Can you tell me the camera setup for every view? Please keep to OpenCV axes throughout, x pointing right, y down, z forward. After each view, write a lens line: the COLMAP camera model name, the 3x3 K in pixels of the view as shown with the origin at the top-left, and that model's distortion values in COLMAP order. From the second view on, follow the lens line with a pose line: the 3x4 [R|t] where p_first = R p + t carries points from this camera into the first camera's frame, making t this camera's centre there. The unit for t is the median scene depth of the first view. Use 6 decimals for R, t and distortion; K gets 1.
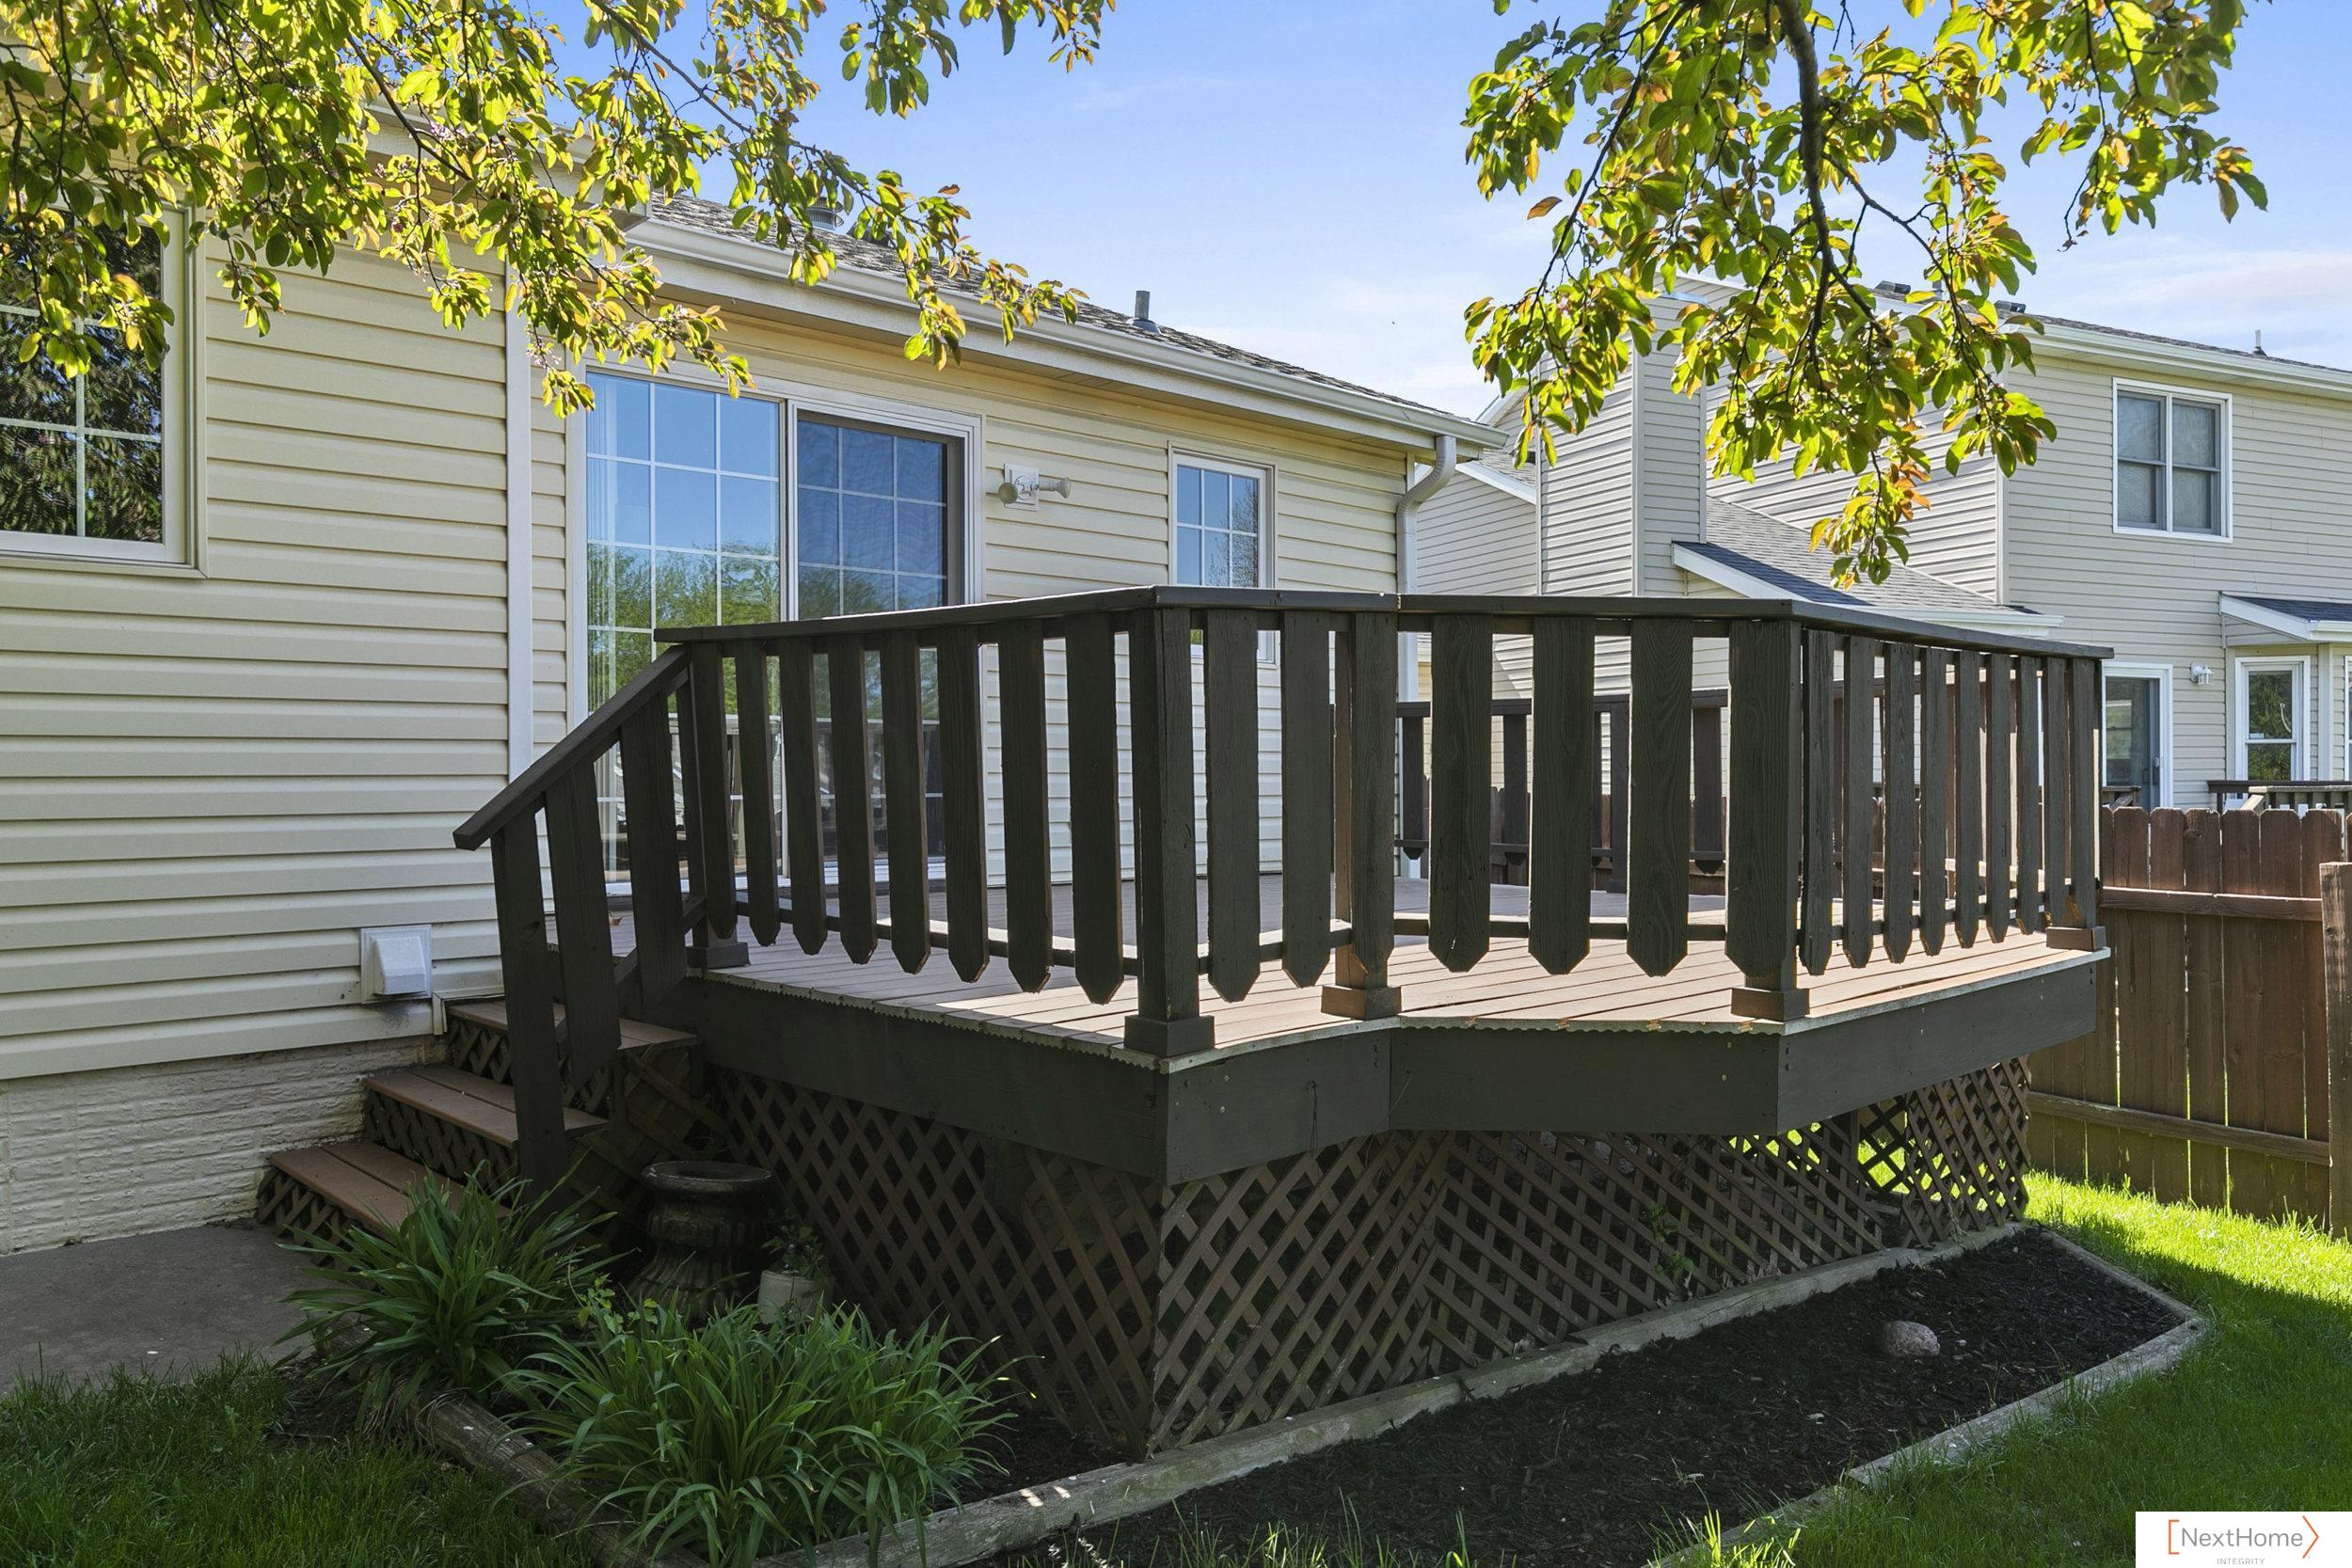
lens RADIAL K [[1653.1, 0, 1174.8], [0, 1653.1, 779.8], [0, 0, 1]] dist [-0.004202, -0.003553]
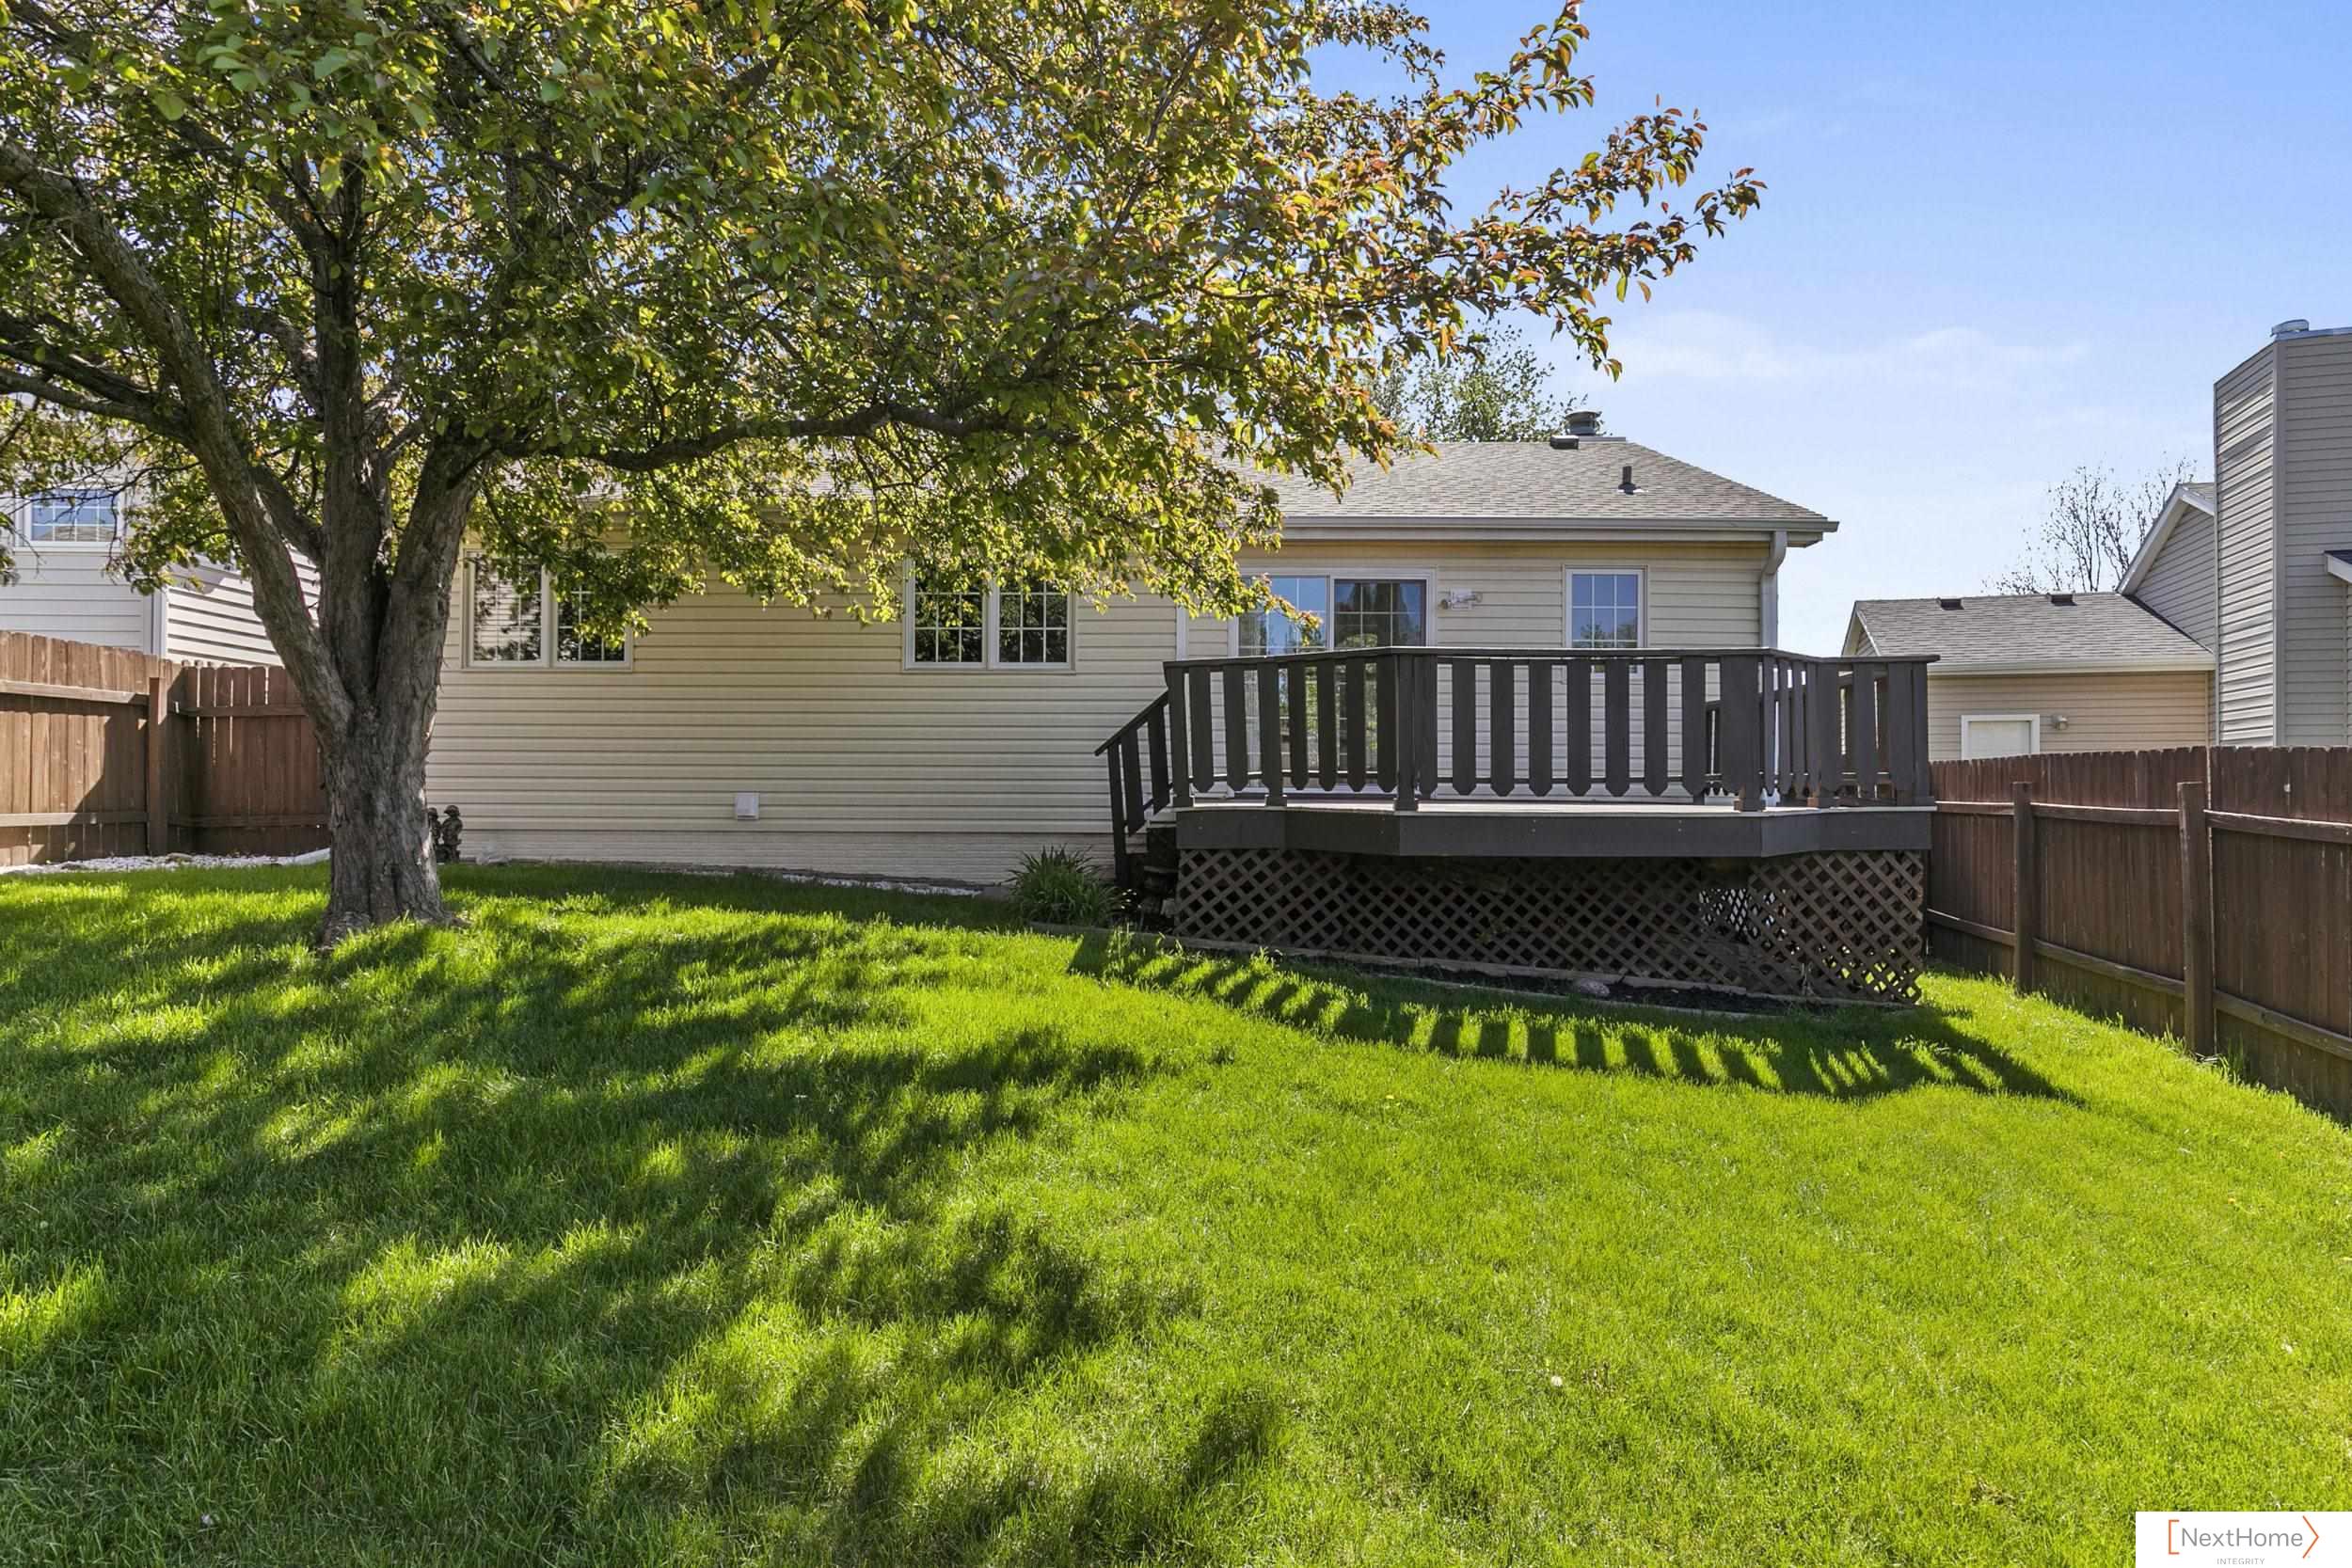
lens RADIAL K [[1287.1, 0, 1176.4], [0, 1287.1, 782.0], [0, 0, 1]] dist [-0.003690, -0.000707]
pose [[0.715515, 0.003260, -0.698590, 0.678609], [-0.012486, 0.999889, -0.008122, 0.053494], [0.698486, 0.014534, 0.715476, -0.309730]]
